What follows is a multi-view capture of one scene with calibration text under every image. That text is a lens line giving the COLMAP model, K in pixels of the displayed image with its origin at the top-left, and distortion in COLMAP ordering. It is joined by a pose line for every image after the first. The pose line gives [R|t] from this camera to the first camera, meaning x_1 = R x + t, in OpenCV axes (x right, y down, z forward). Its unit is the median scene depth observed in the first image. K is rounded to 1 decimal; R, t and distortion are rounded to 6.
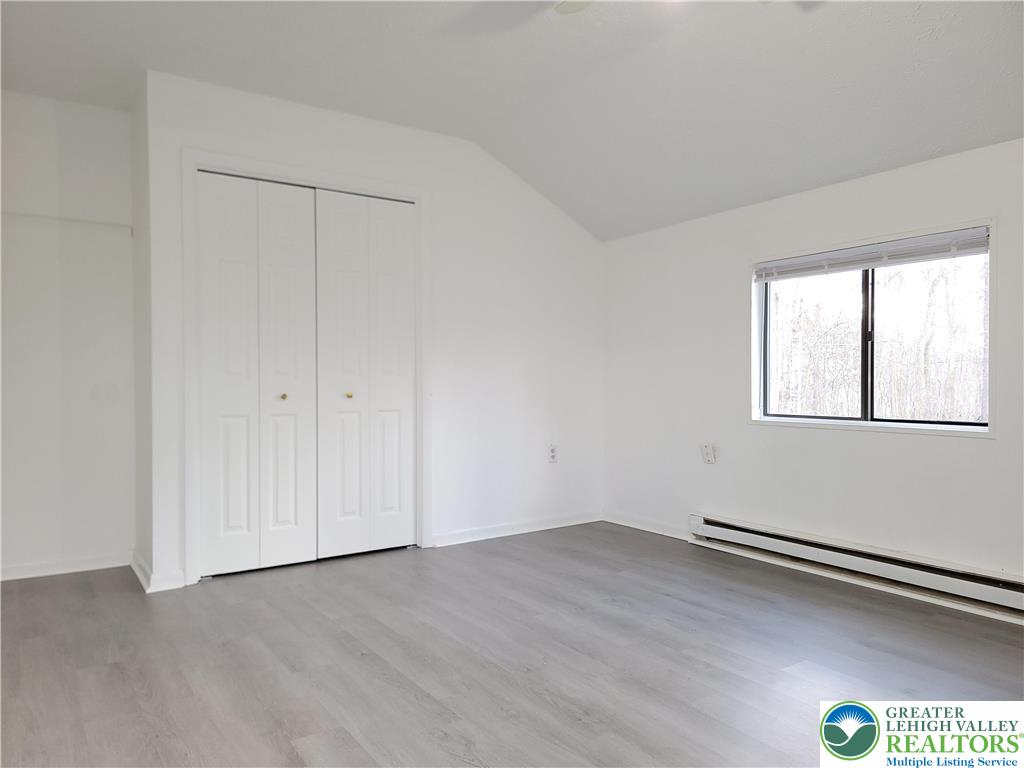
lens RADIAL K [[711.6, 0, 513.4], [0, 711.6, 398.2], [0, 0, 1]] dist [0.058117, -0.039214]
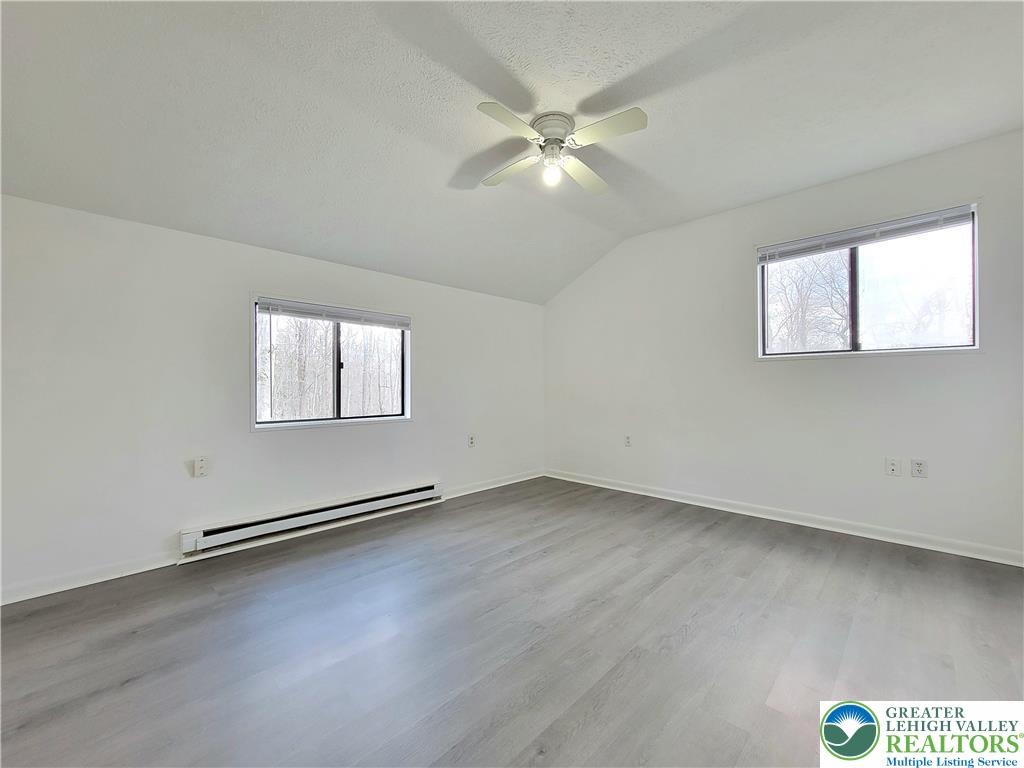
lens RADIAL K [[415.8, 0, 517.8], [0, 415.8, 384.9], [0, 0, 1]] dist [-0.001490, -0.000136]
pose [[-0.196130, 0.007071, 0.980552, -0.516581], [0.024666, 0.999693, -0.002275, -0.034656], [-0.980268, 0.023740, -0.196244, 0.873713]]
